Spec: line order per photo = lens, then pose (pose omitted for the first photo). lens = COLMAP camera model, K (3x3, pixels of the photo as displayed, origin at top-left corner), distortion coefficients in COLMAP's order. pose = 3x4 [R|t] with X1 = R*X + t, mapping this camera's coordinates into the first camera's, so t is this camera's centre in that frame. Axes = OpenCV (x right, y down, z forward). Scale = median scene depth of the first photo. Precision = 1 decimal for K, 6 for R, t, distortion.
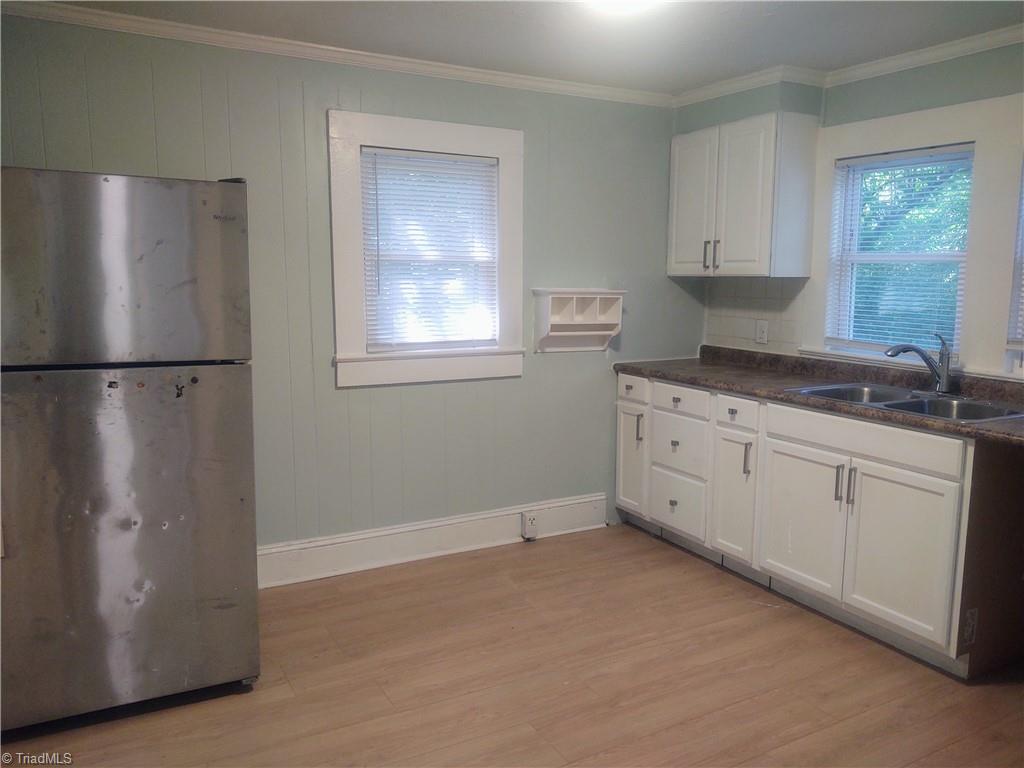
lens RADIAL K [[784.4, 0, 519.9], [0, 784.4, 381.8], [0, 0, 1]] dist [0.056600, -0.095583]
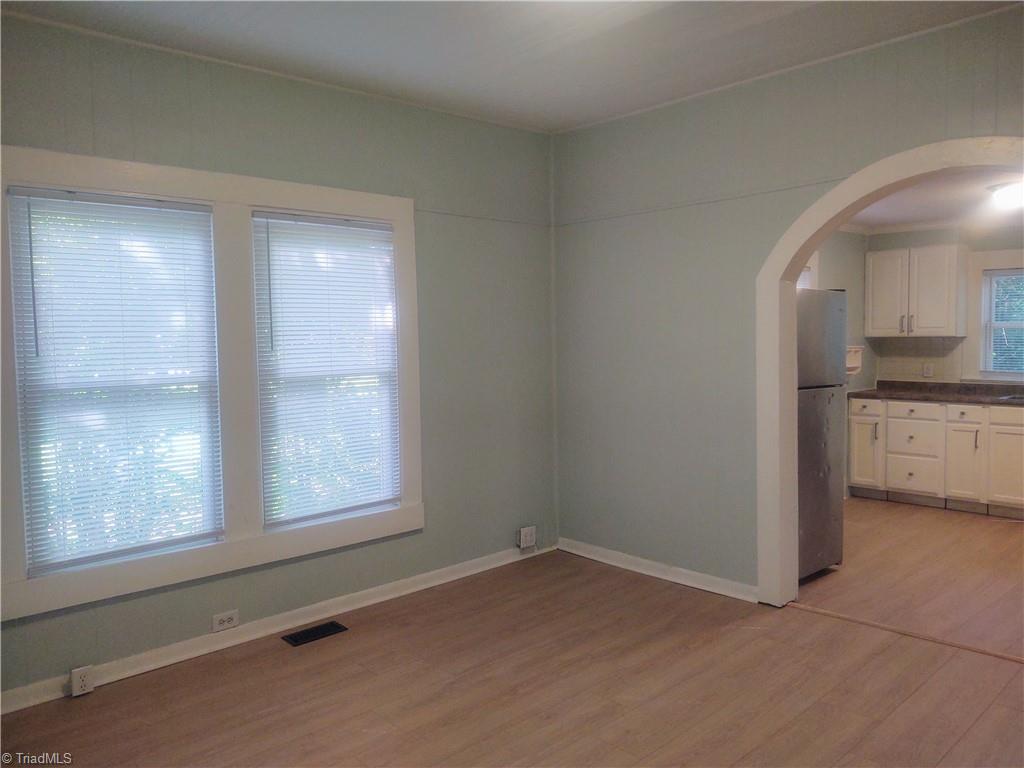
lens RADIAL K [[784.4, 0, 519.9], [0, 784.4, 381.8], [0, 0, 1]] dist [0.056600, -0.095583]
pose [[0.964146, -0.032858, 0.263330, -1.011322], [0.053566, 0.995976, -0.071848, 0.036791], [-0.259909, 0.083377, 0.962027, -0.387542]]
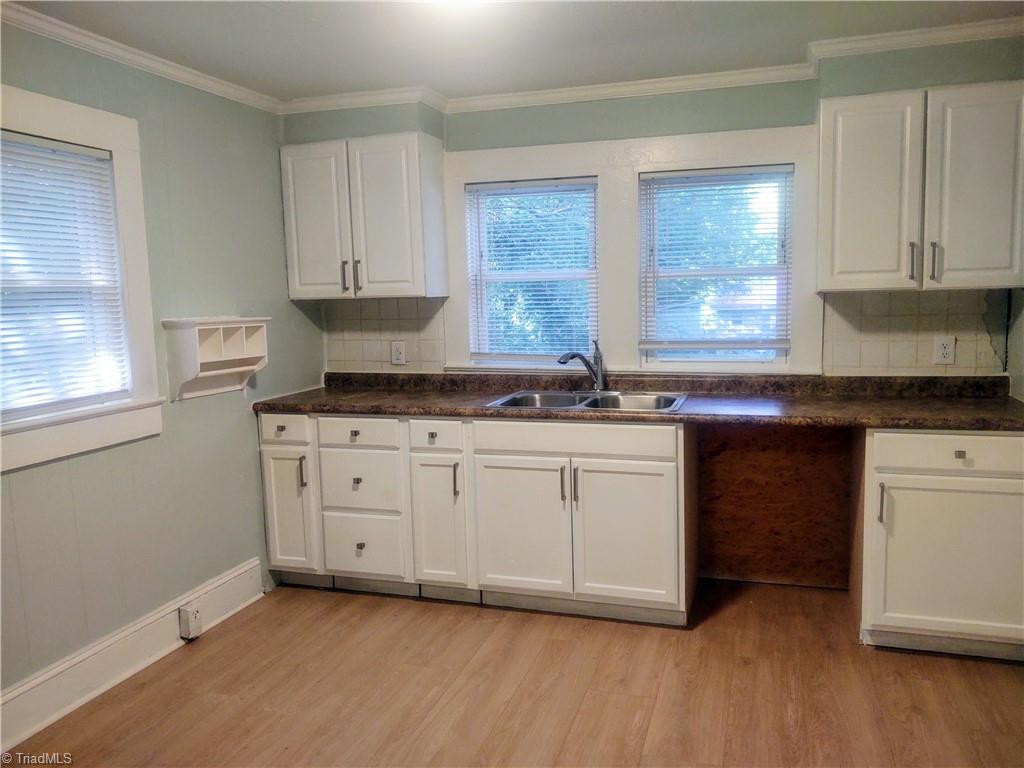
lens RADIAL K [[784.4, 0, 519.9], [0, 784.4, 381.8], [0, 0, 1]] dist [0.056600, -0.095583]
pose [[0.728757, -0.105162, 0.676649, -0.266842], [0.125522, 0.991909, 0.018971, -0.028850], [-0.673170, 0.071109, 0.736061, 0.188228]]
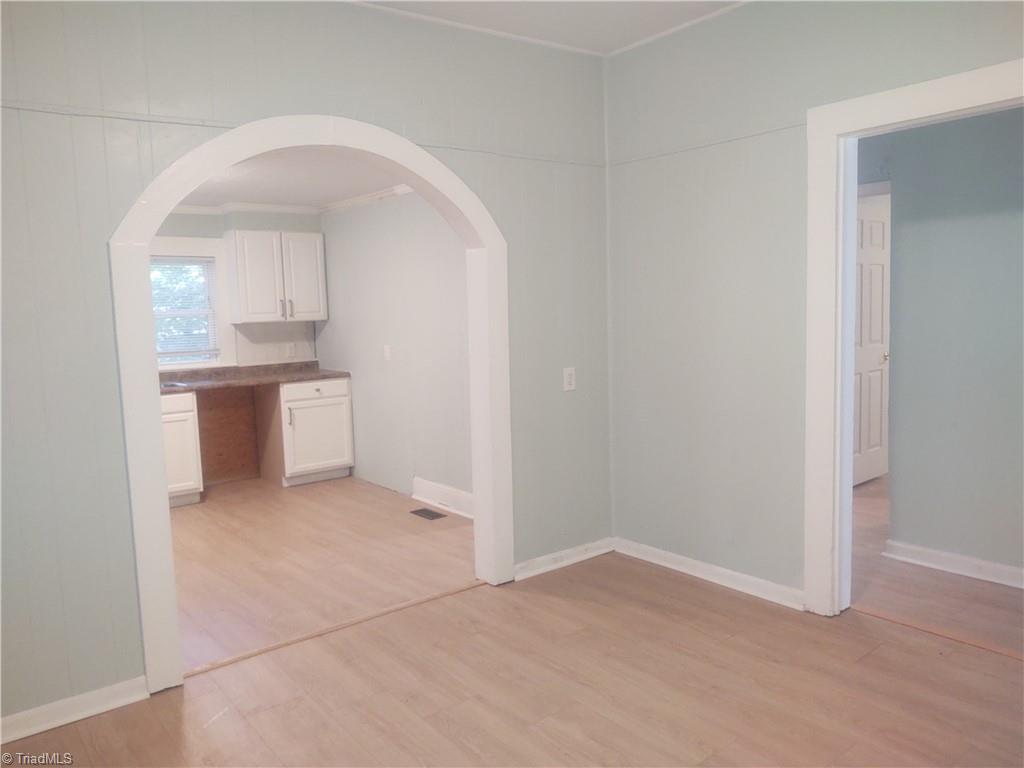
lens RADIAL K [[784.4, 0, 519.9], [0, 784.4, 381.8], [0, 0, 1]] dist [0.056600, -0.095583]
pose [[-0.161376, -0.099002, 0.981915, -1.206011], [0.167213, 0.977827, 0.126071, -0.057202], [-0.972624, 0.184534, -0.141243, 0.263739]]
